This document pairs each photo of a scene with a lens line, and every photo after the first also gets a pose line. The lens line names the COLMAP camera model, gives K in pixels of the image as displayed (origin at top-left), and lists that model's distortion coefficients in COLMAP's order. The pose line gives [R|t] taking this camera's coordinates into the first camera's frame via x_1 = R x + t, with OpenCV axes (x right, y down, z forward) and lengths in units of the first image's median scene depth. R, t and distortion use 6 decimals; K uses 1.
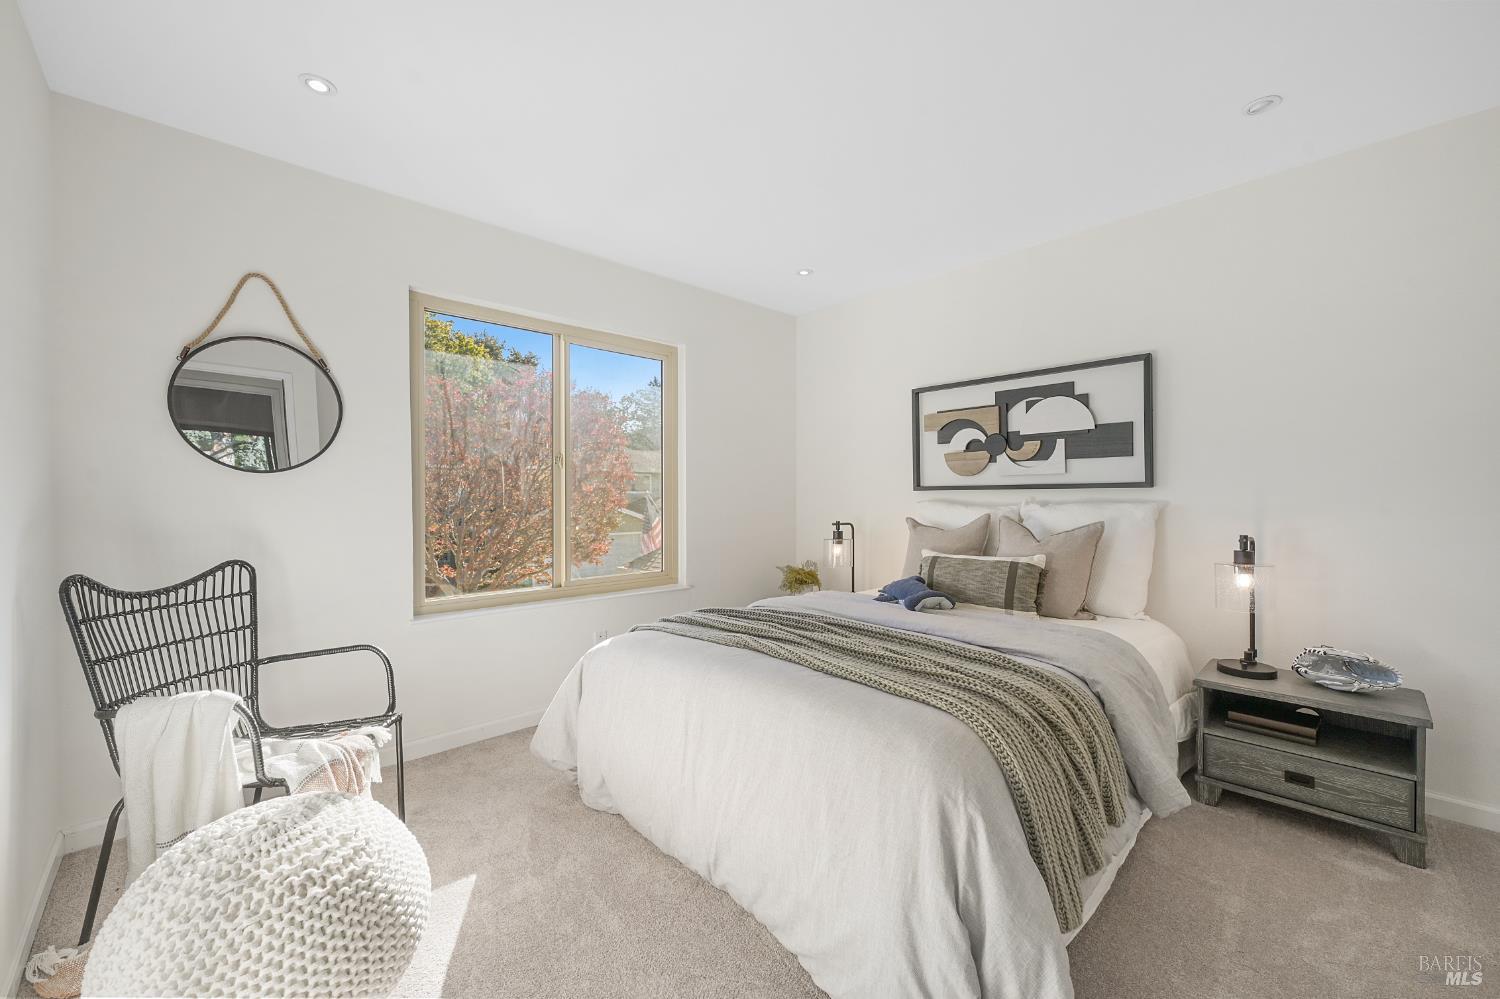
lens RADIAL K [[602.8, 0, 766.0], [0, 602.8, 499.5], [0, 0, 1]] dist [-0.000686, -0.000011]
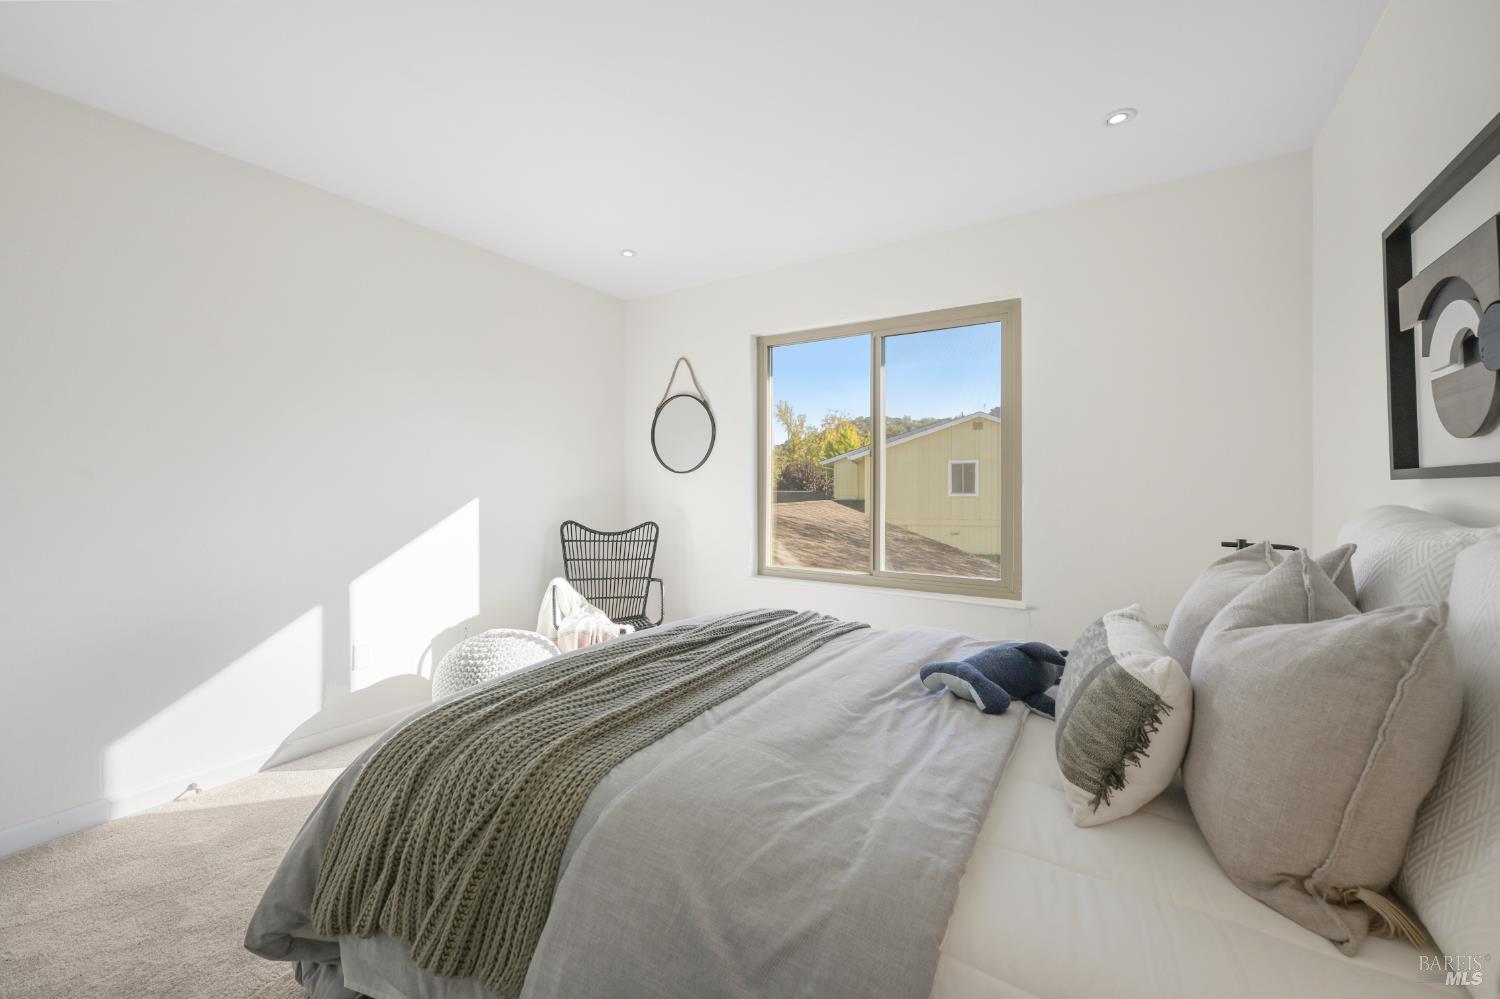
lens RADIAL K [[593.2, 0, 743.0], [0, 593.2, 496.4], [0, 0, 1]] dist [-0.001783, -0.000158]
pose [[0.235332, 0.017776, -0.971753, 0.902924], [-0.013995, 0.999791, 0.014899, -0.005929], [0.971814, 0.010093, 0.235531, 0.823072]]
